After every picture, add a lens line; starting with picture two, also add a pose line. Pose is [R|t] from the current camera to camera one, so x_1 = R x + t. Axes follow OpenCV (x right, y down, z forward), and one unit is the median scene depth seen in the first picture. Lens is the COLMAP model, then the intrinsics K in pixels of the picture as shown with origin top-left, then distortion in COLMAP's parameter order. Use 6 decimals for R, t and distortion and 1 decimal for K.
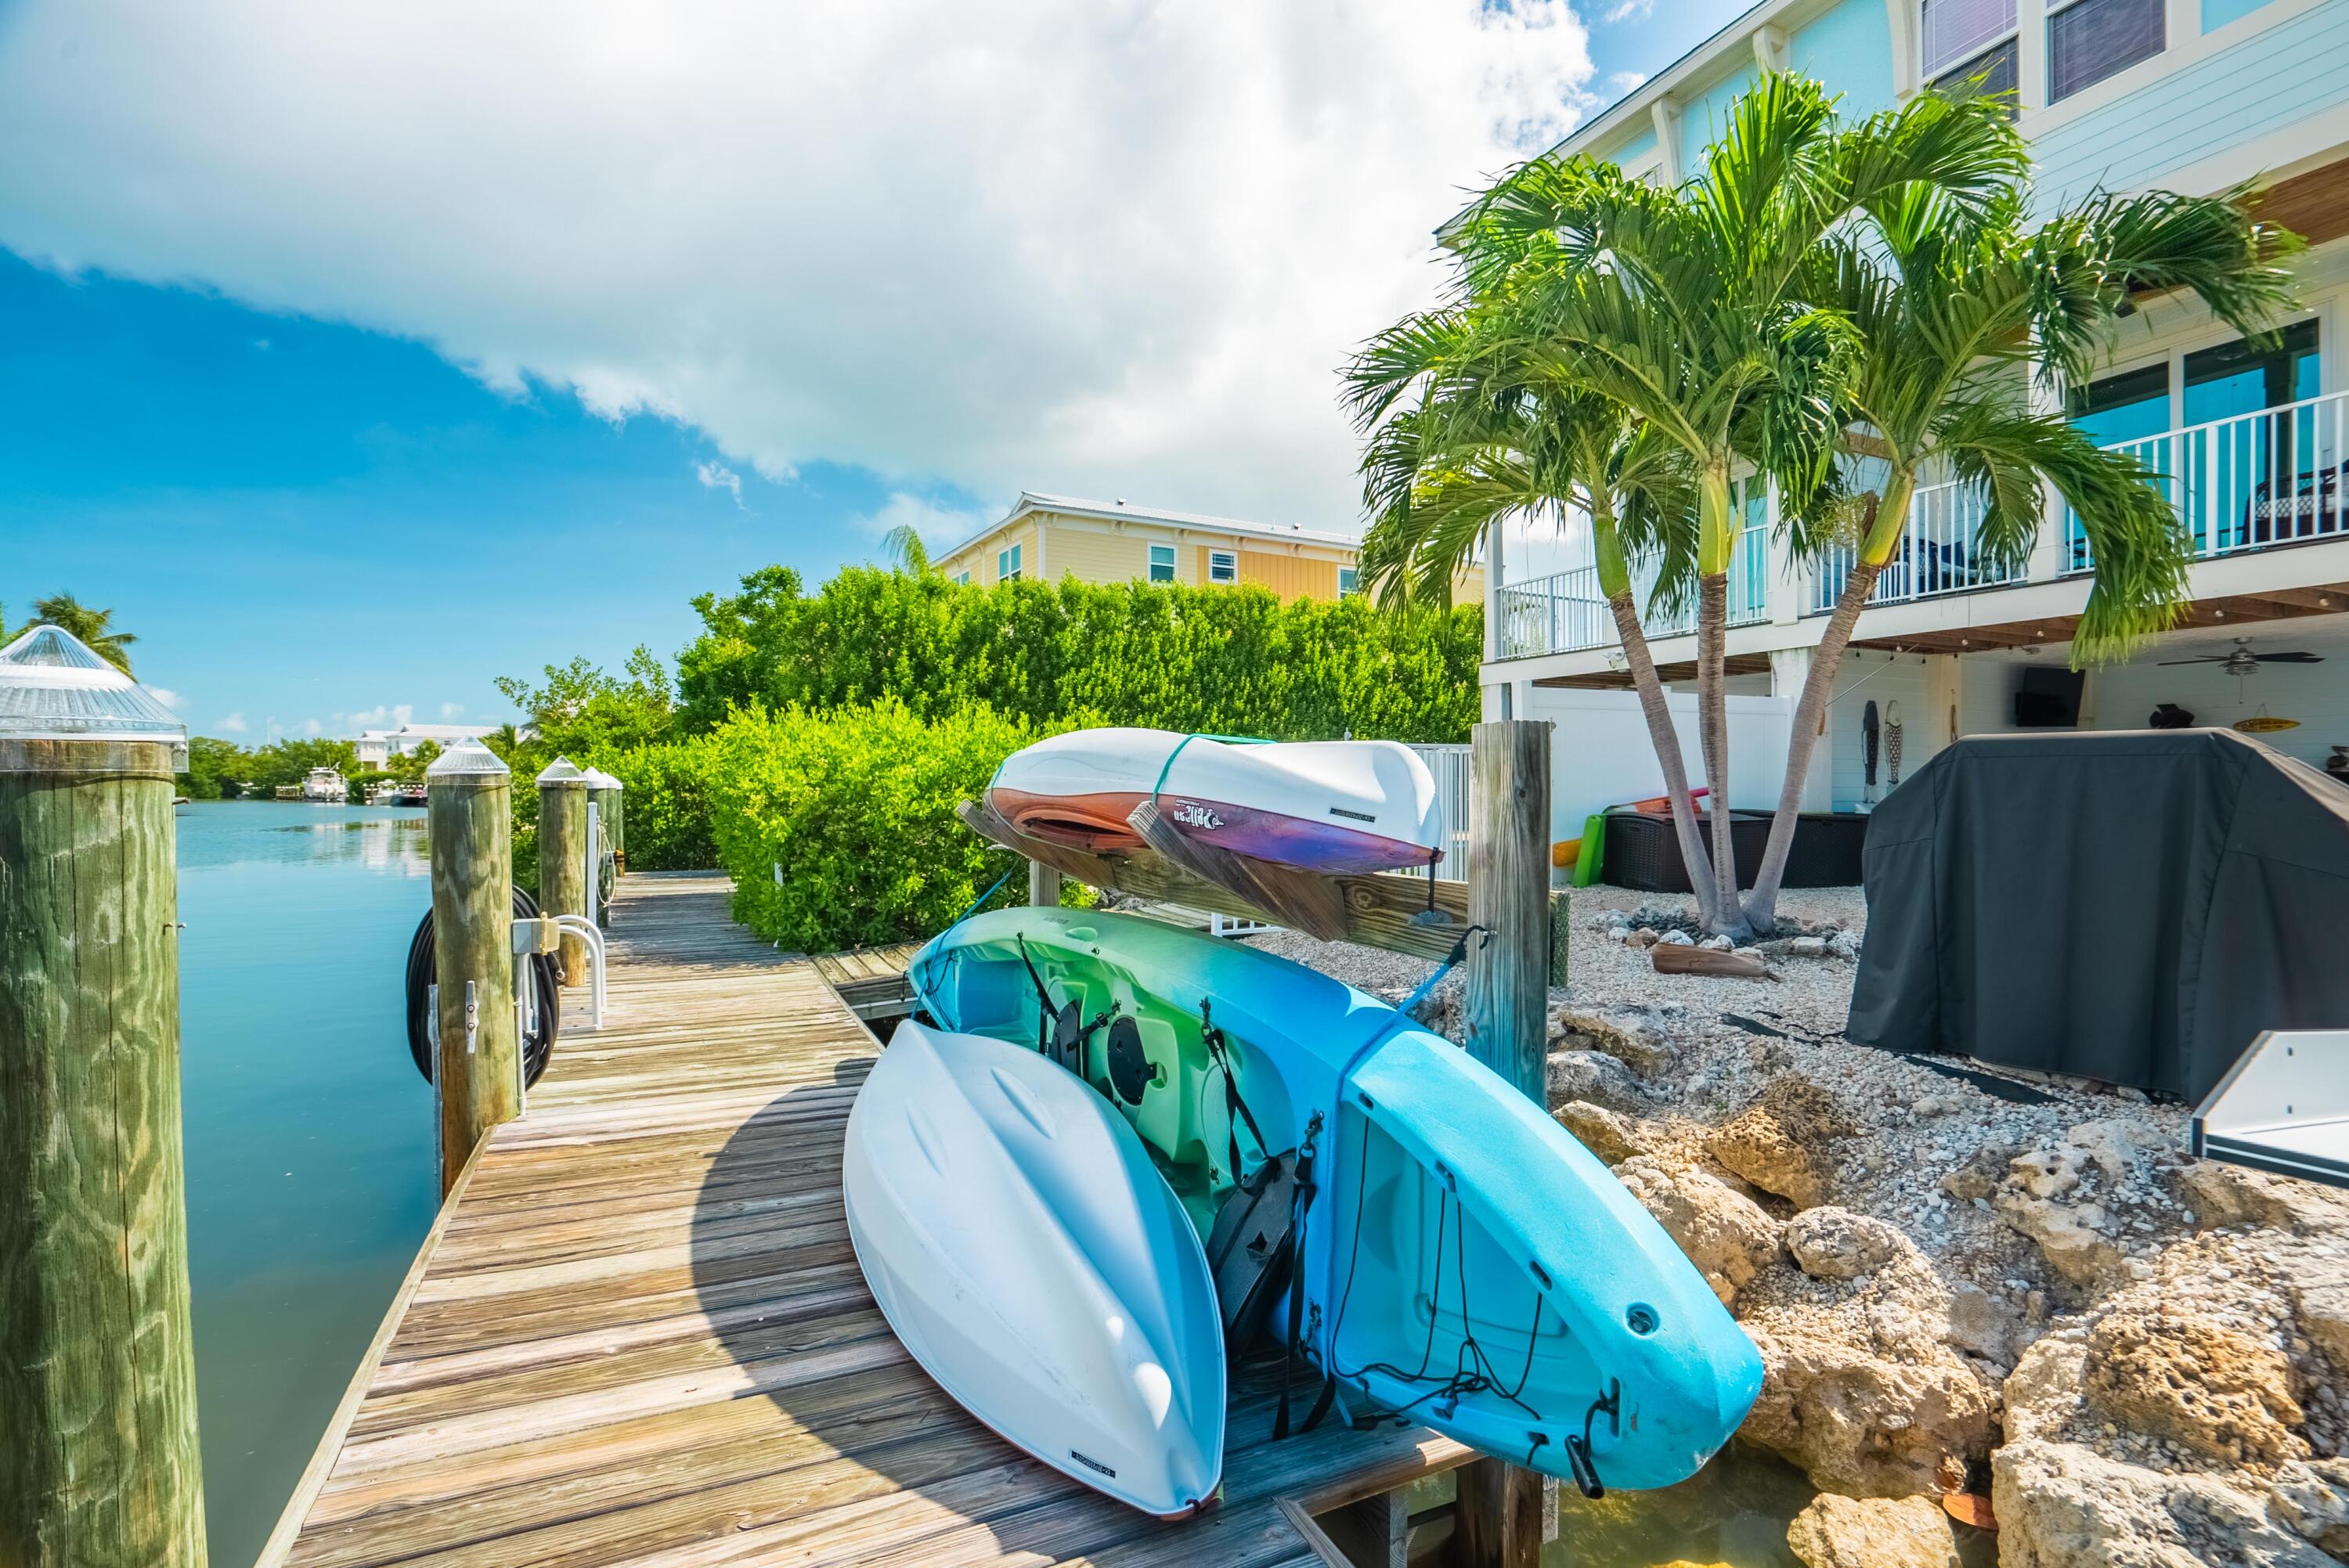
lens RADIAL K [[1093.6, 0, 1215.0], [0, 1093.6, 793.0], [0, 0, 1]] dist [-0.043102, 0.016008]
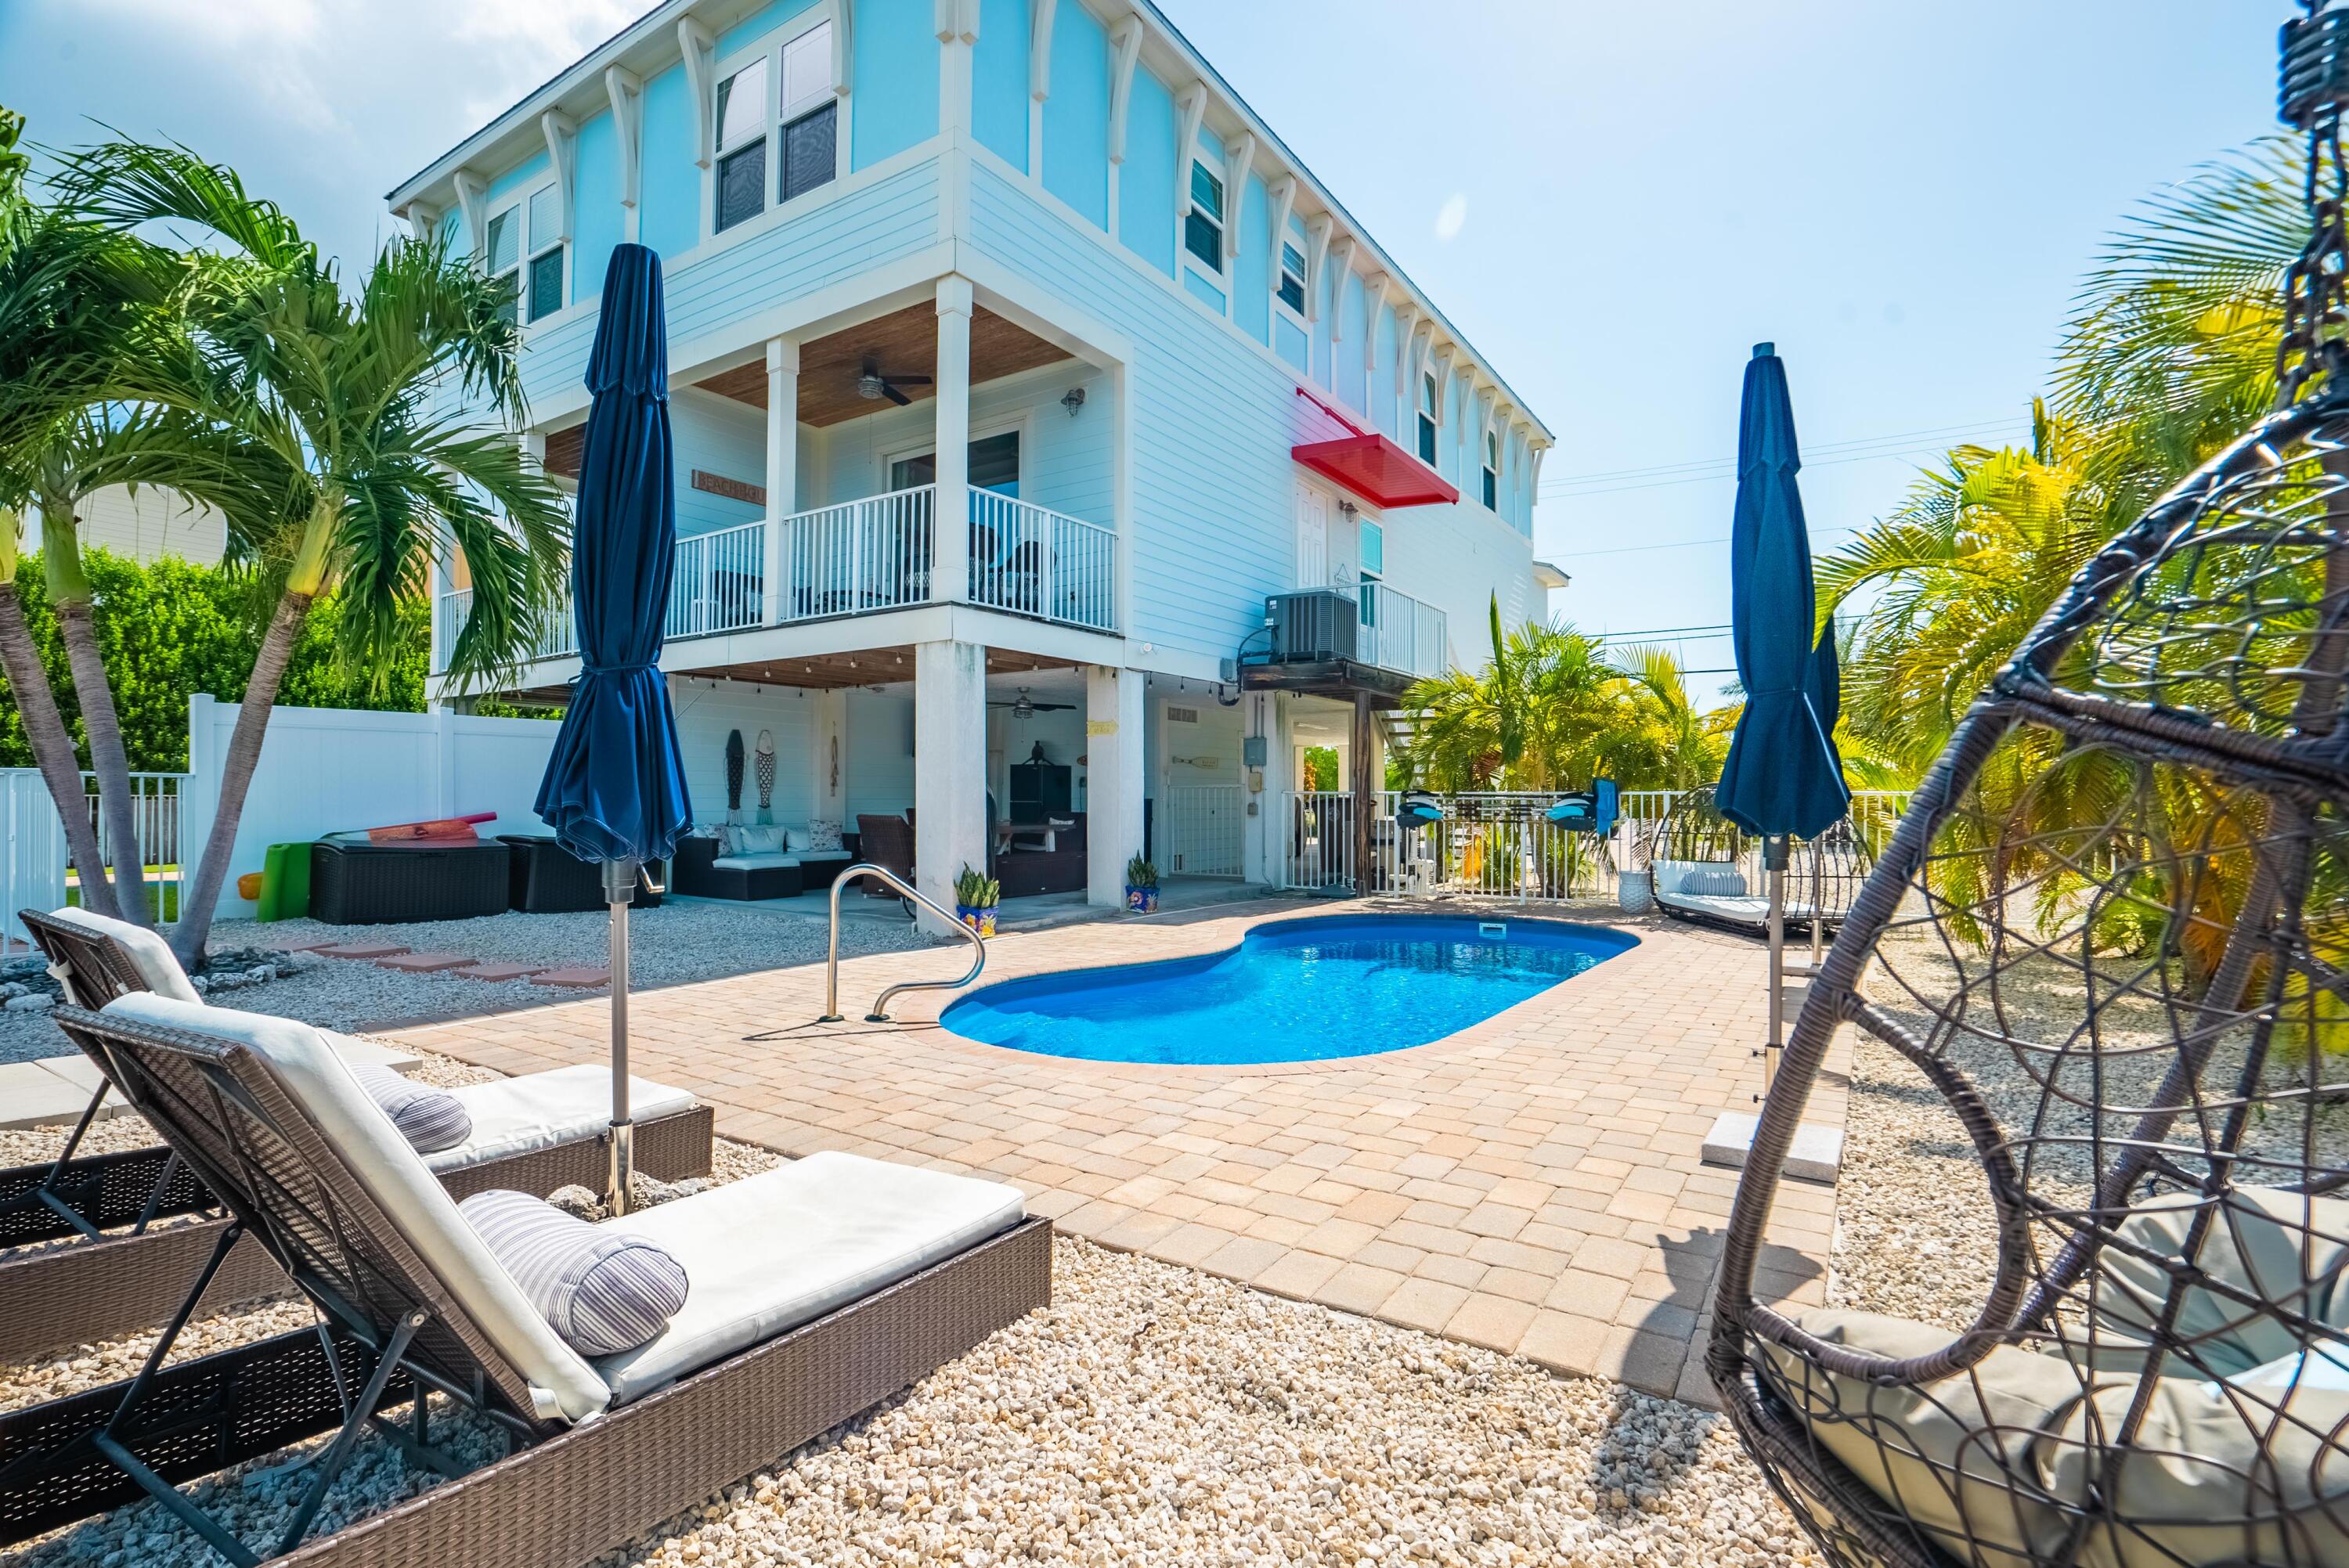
lens RADIAL K [[1093.6, 0, 1183.3], [0, 1093.6, 785.1], [0, 0, 1]] dist [-0.043102, 0.016008]
pose [[0.865327, 0.010834, 0.501090, 0.944229], [0.000400, 0.999751, -0.022307, -0.015357], [-0.501207, 0.019503, 0.865108, -0.288121]]
